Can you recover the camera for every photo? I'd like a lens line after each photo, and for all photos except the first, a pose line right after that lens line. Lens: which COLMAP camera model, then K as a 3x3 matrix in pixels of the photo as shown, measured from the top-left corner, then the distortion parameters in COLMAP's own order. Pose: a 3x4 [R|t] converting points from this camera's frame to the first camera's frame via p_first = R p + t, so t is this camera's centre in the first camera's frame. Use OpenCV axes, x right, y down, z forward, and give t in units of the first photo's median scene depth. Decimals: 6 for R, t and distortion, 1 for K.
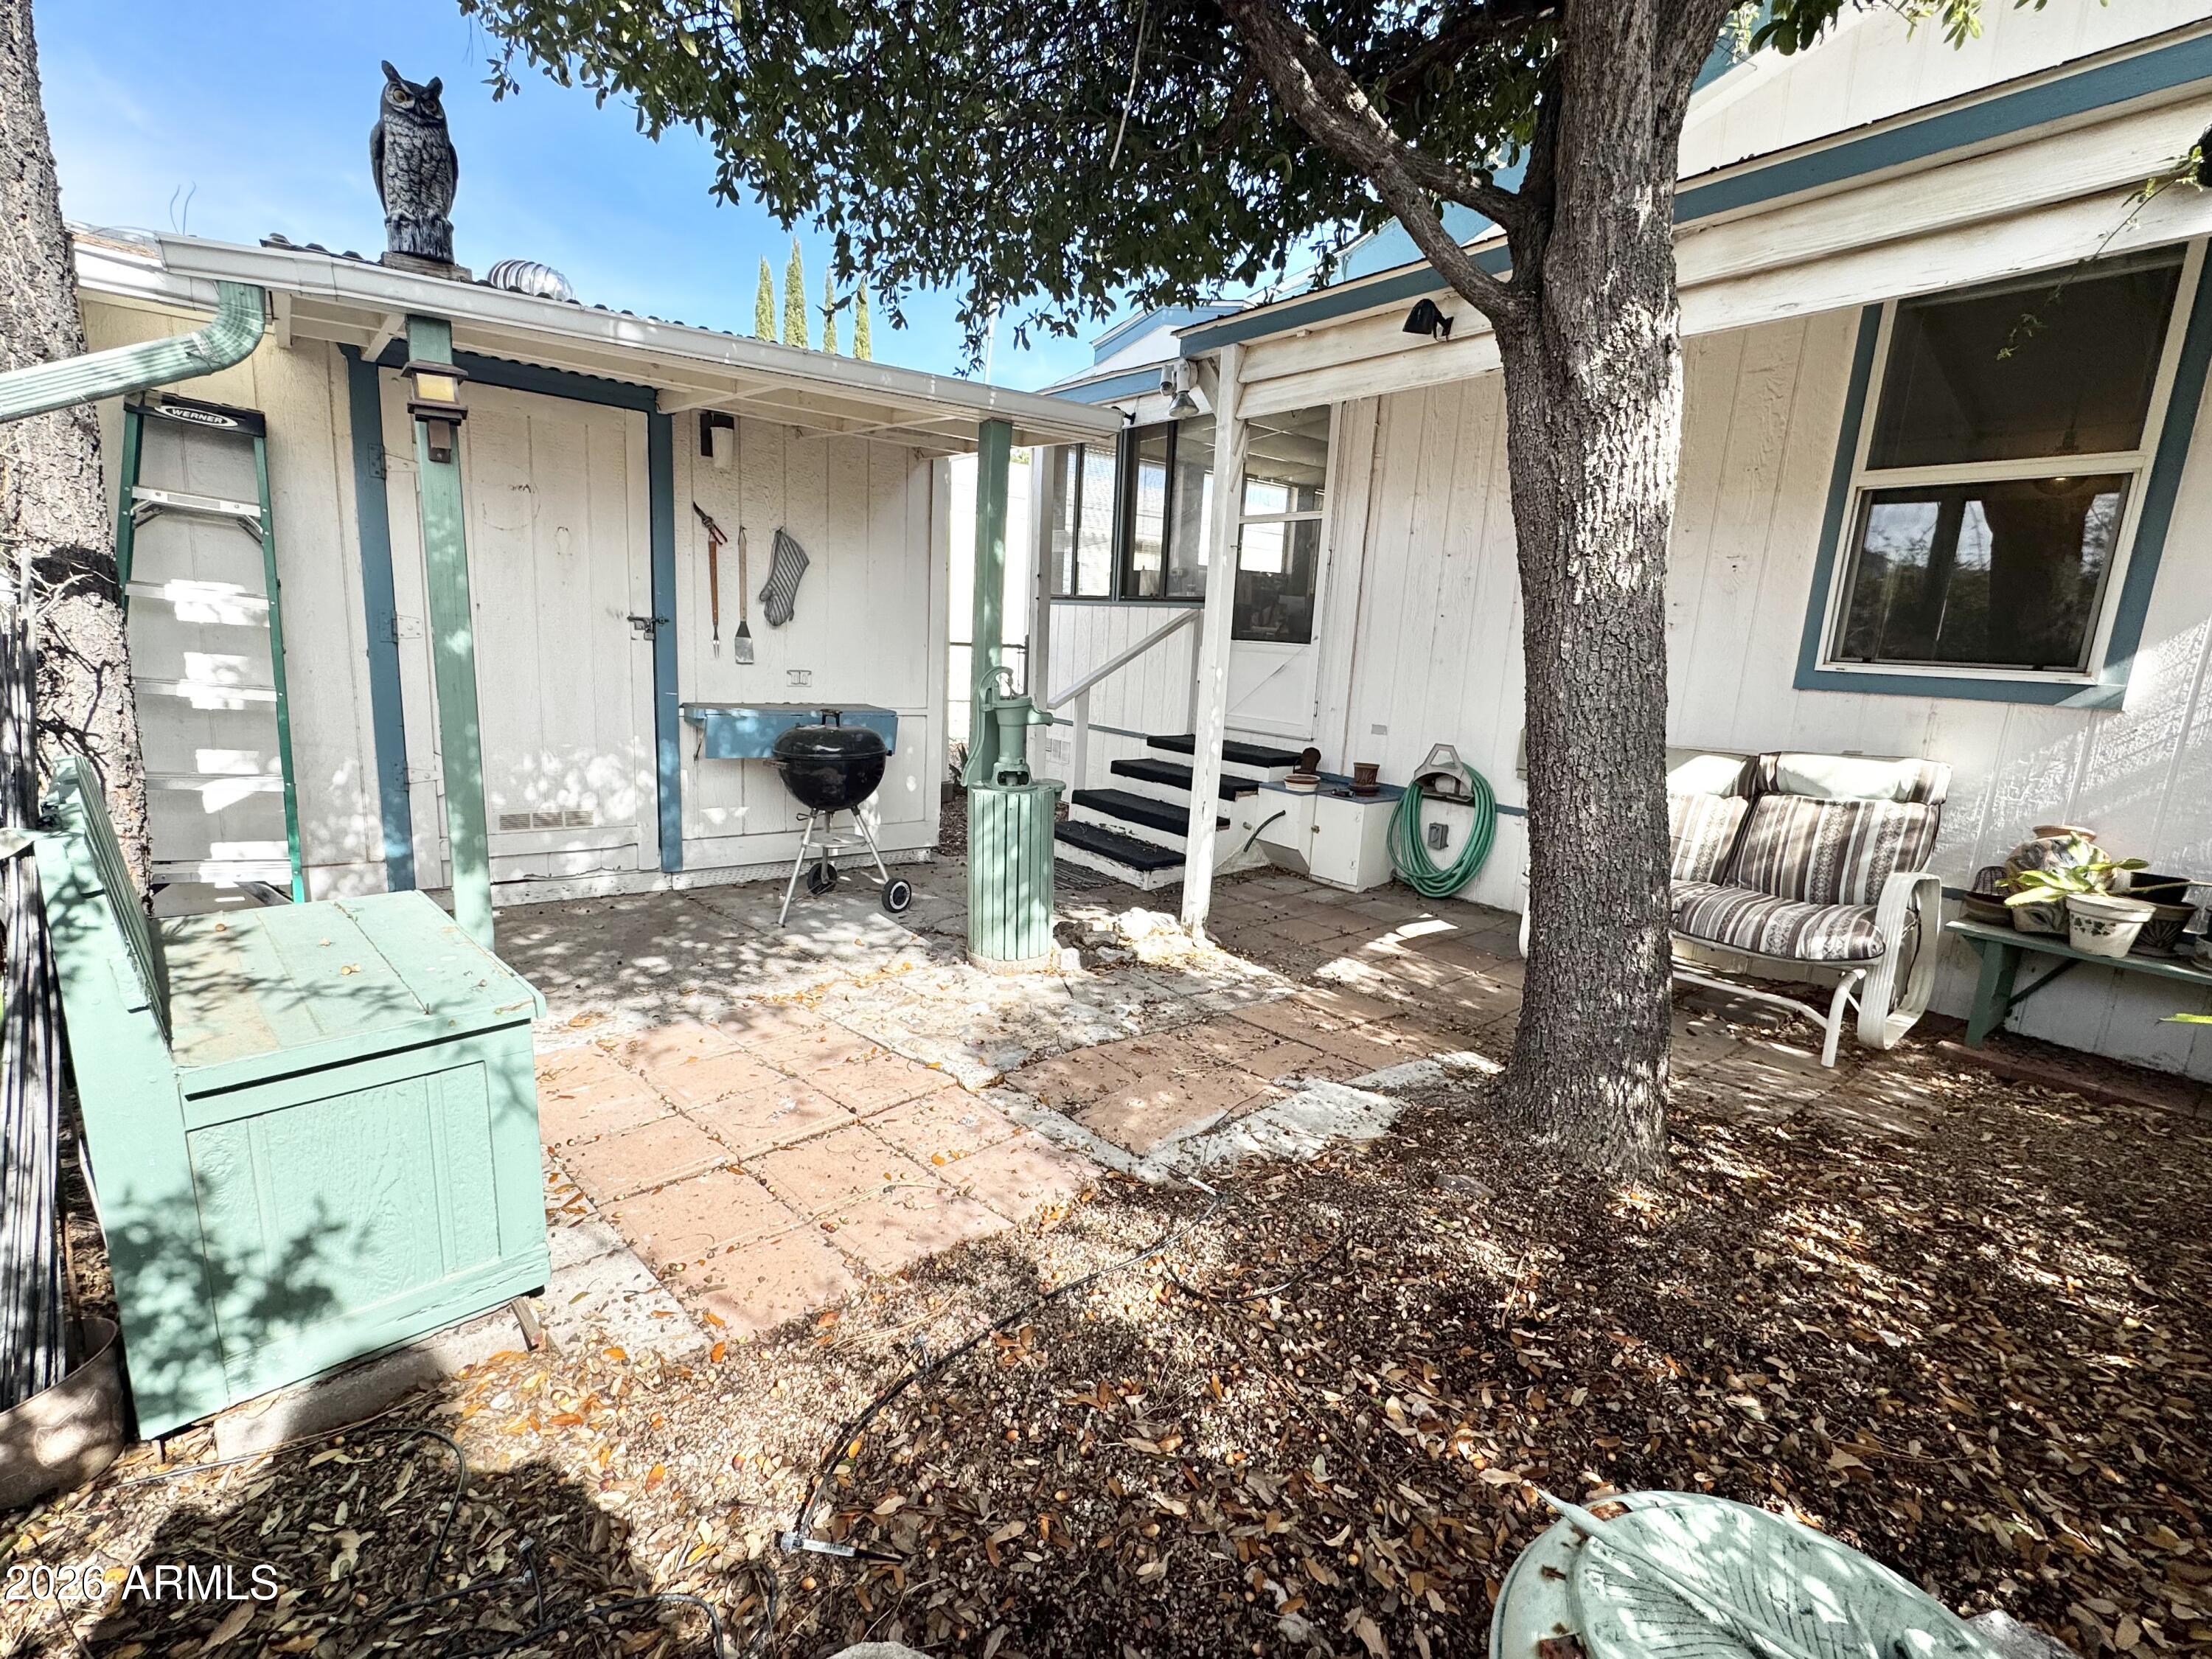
lens RADIAL K [[1005.6, 0, 1102.1], [0, 1005.6, 830.1], [0, 0, 1]] dist [-0.000660, -0.000216]
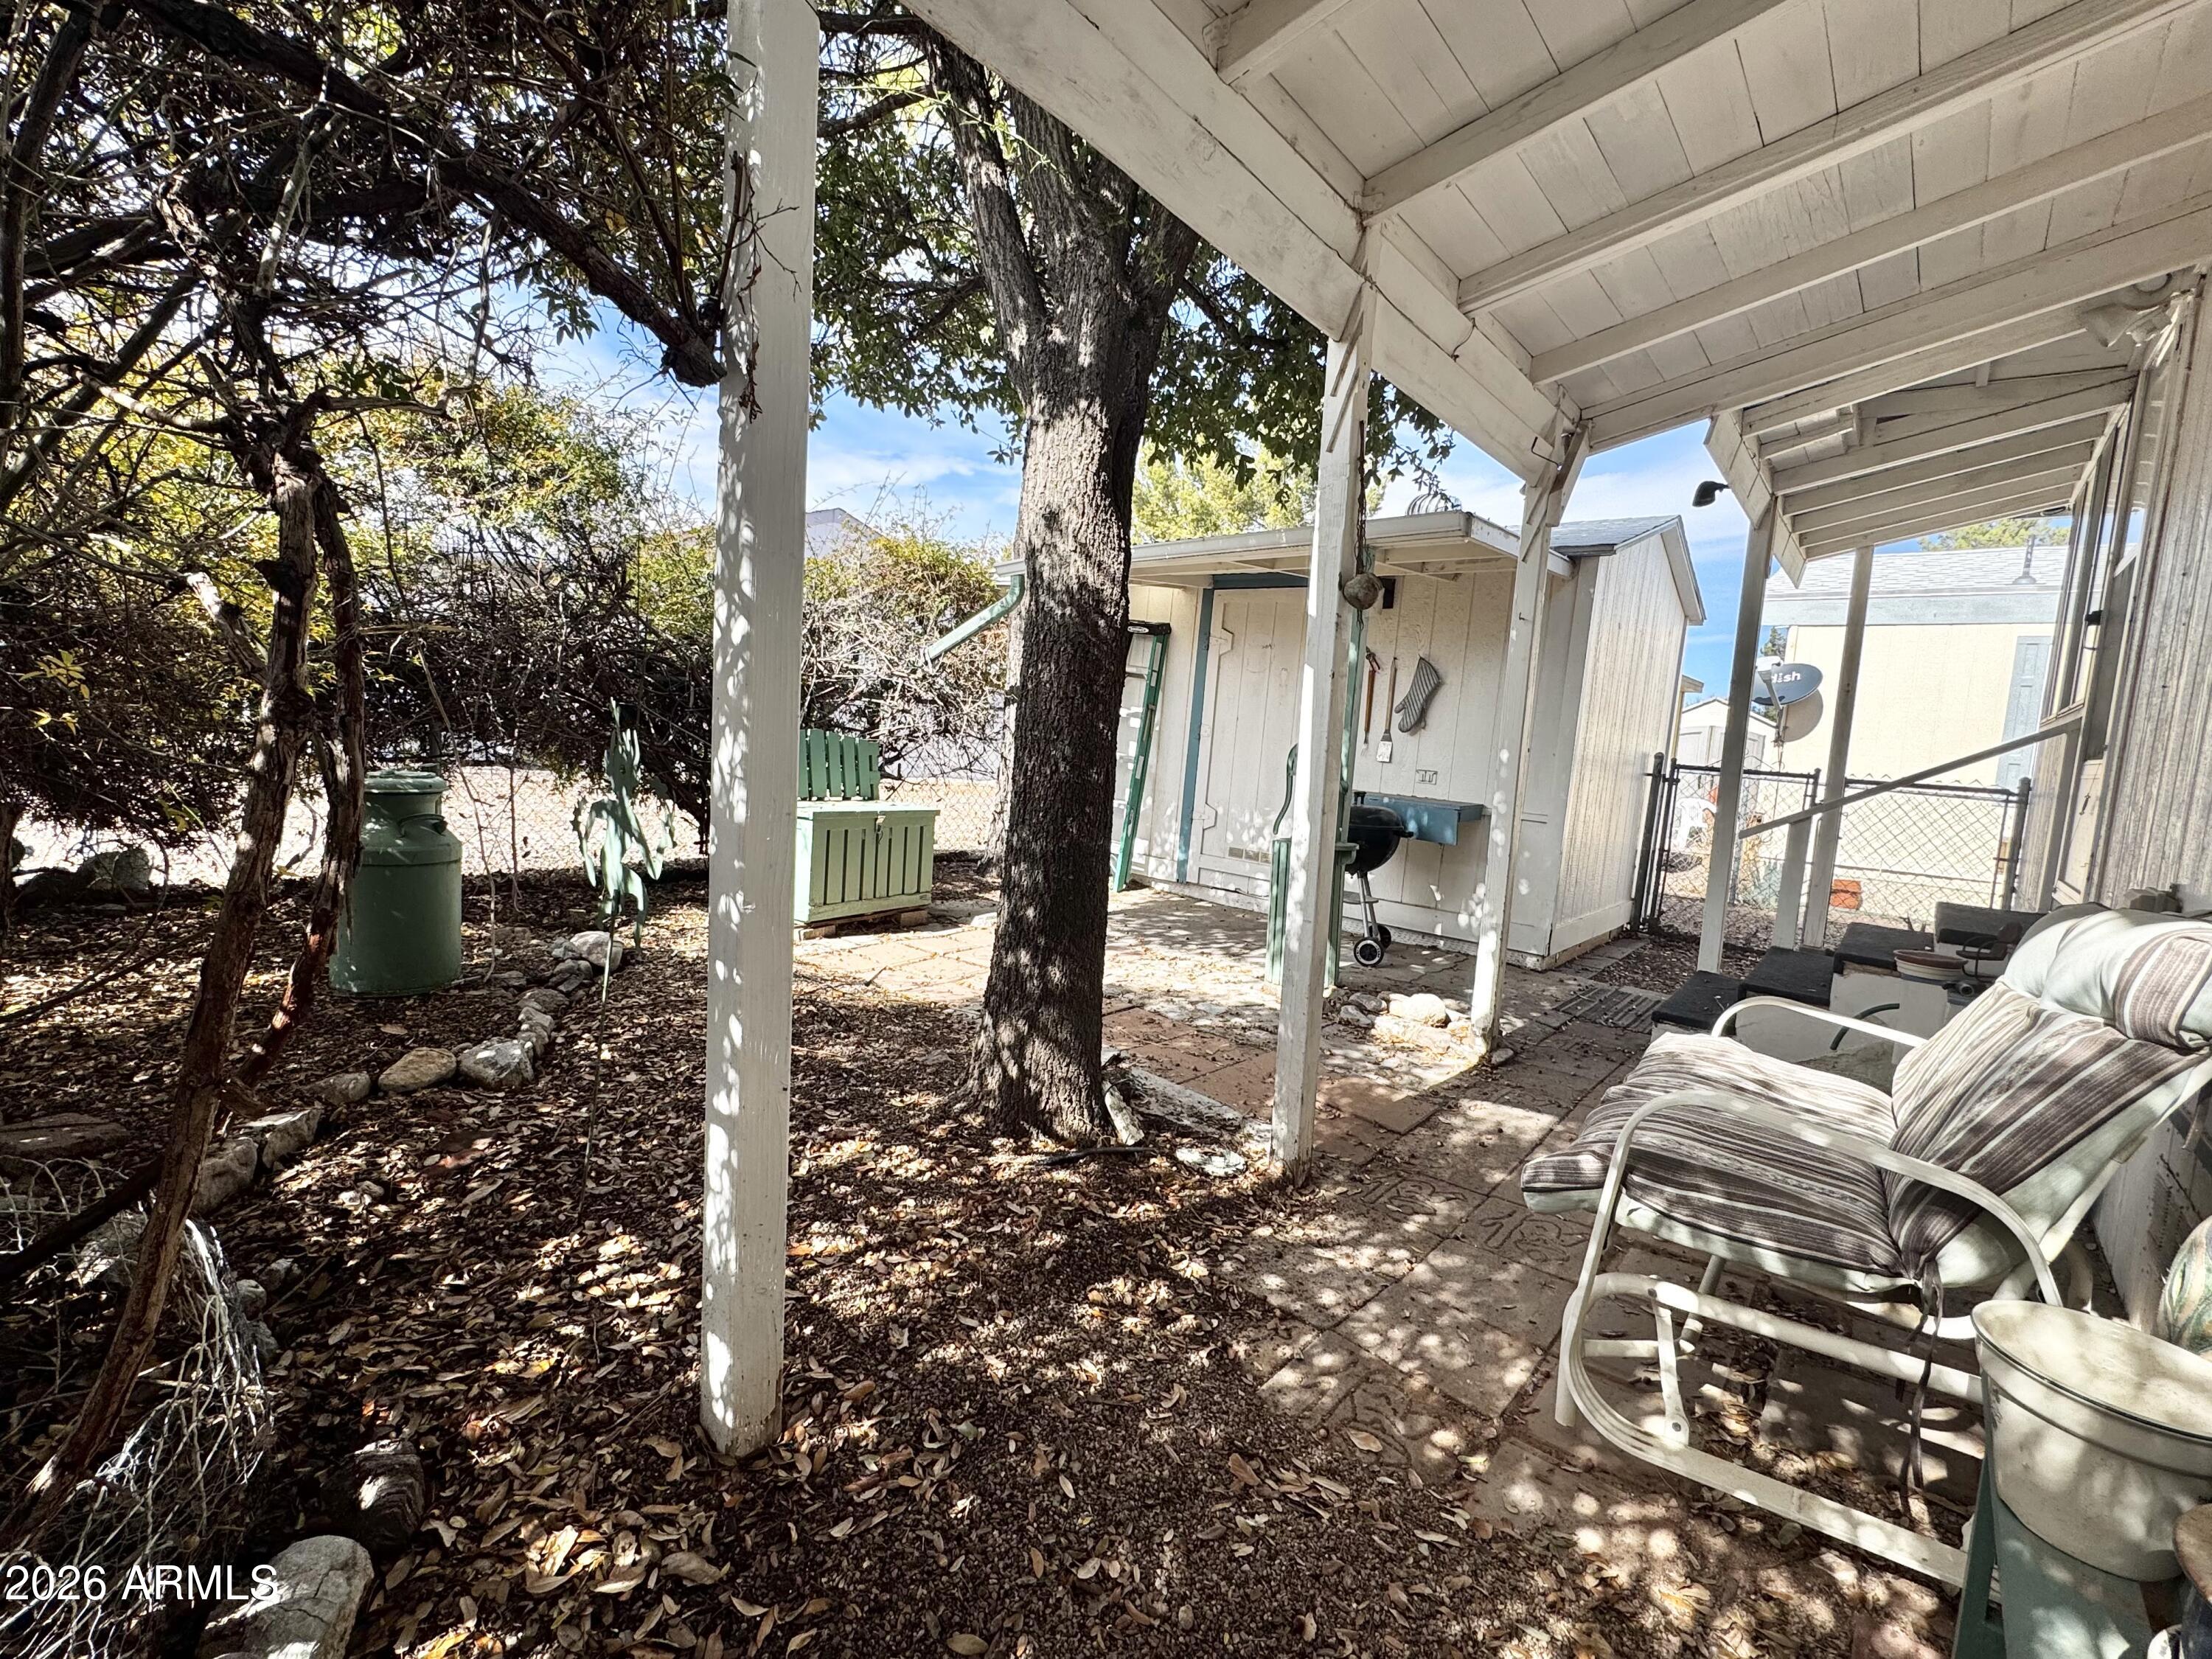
lens RADIAL K [[1005.6, 0, 1103.6], [0, 1005.6, 830.6], [0, 0, 1]] dist [-0.000660, -0.000216]
pose [[0.199925, 0.063326, -0.977763, 1.092537], [-0.249241, 0.968370, 0.011755, -0.010222], [0.947581, 0.241348, 0.209385, 0.549398]]
